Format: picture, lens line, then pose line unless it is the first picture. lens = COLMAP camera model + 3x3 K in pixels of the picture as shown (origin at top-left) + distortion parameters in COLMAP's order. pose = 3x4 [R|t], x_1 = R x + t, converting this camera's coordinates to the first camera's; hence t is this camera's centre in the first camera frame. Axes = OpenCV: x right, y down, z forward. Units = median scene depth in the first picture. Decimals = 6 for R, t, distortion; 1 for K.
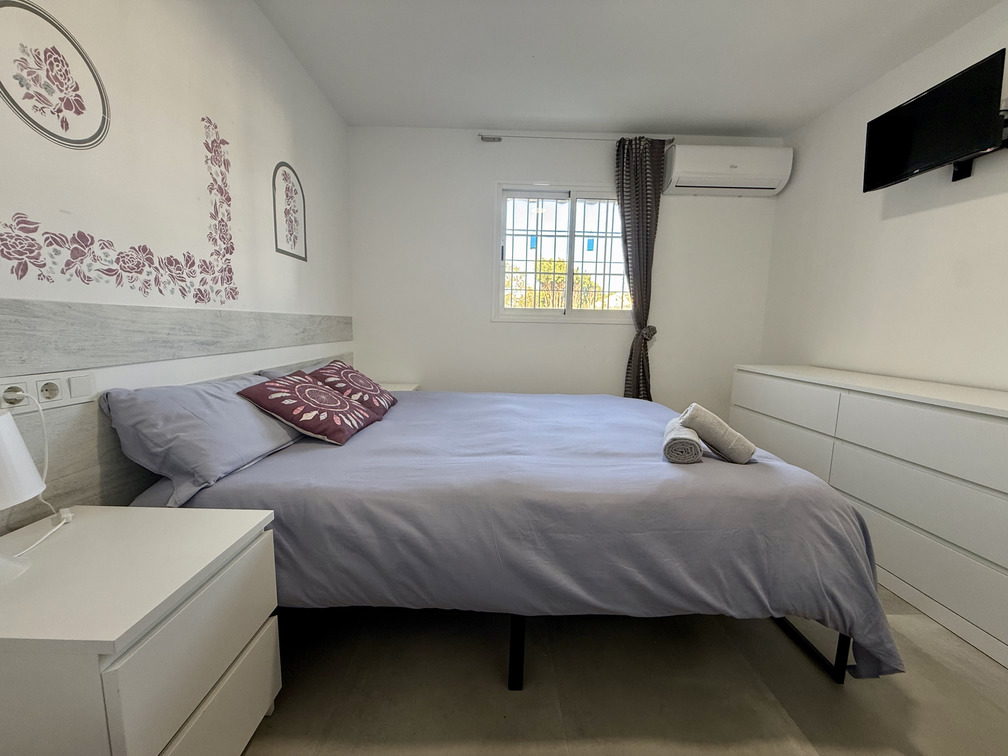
lens RADIAL K [[401.0, 0, 493.3], [0, 401.0, 379.9], [0, 0, 1]] dist [-0.001985, 0.000178]
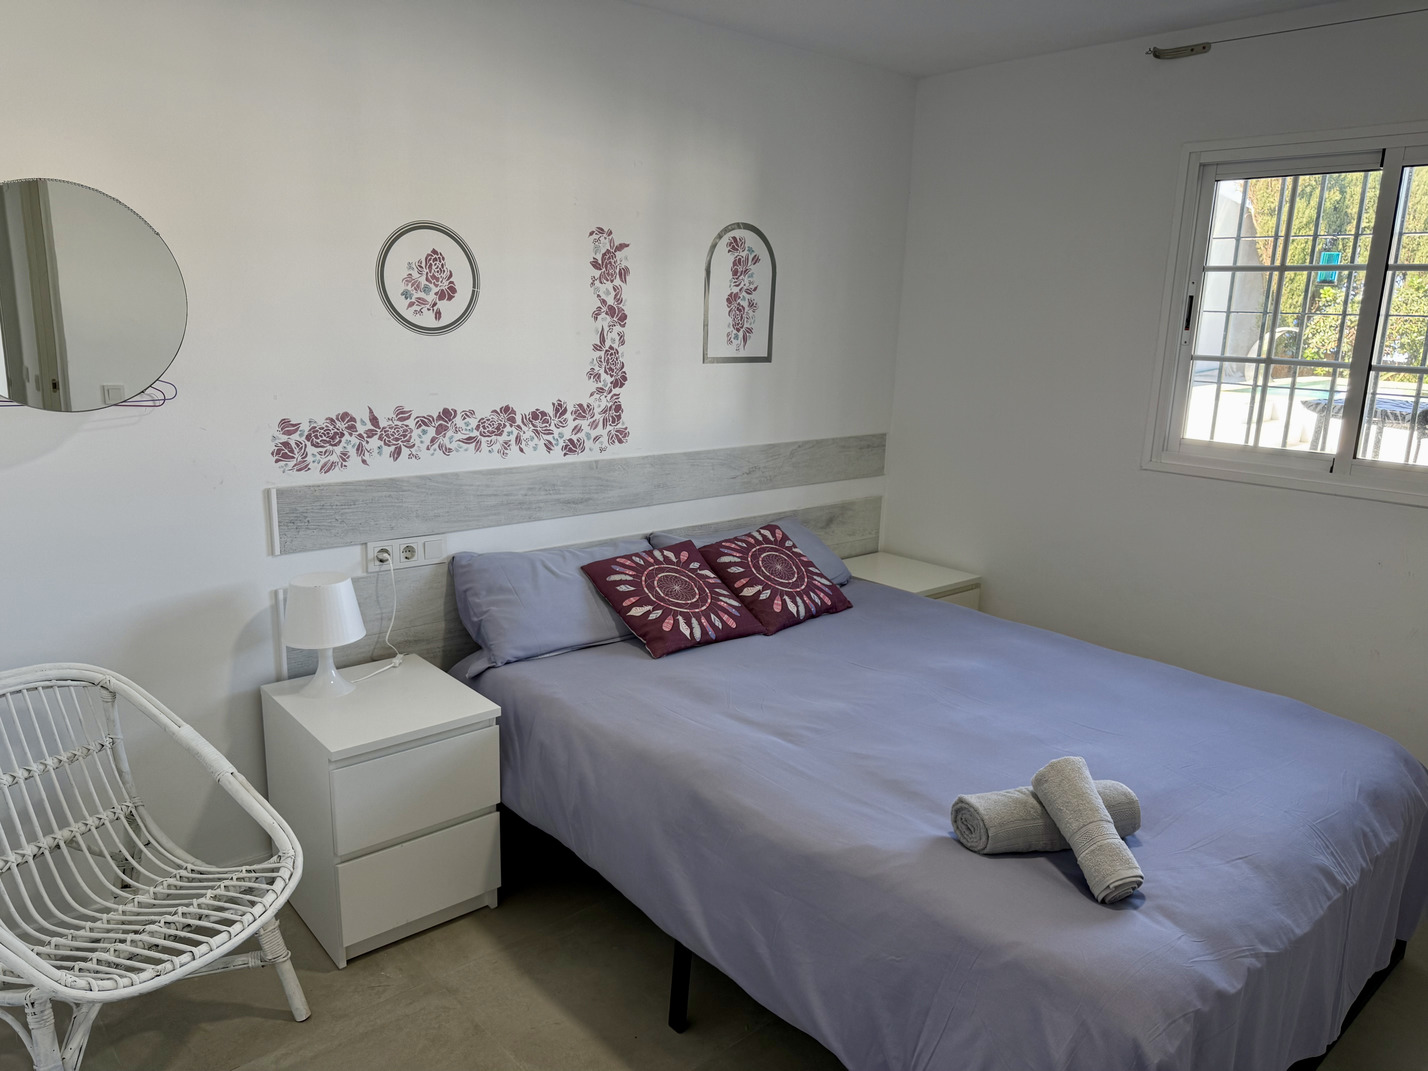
lens RADIAL K [[1005.5, 0, 726.8], [0, 1005.5, 539.9], [0, 0, 1]] dist [0.123109, -0.176225]
pose [[0.656036, 0.168299, -0.735726, 1.193063], [-0.114848, 0.985729, 0.123080, -0.342377], [0.745941, 0.003752, 0.666002, -0.201374]]
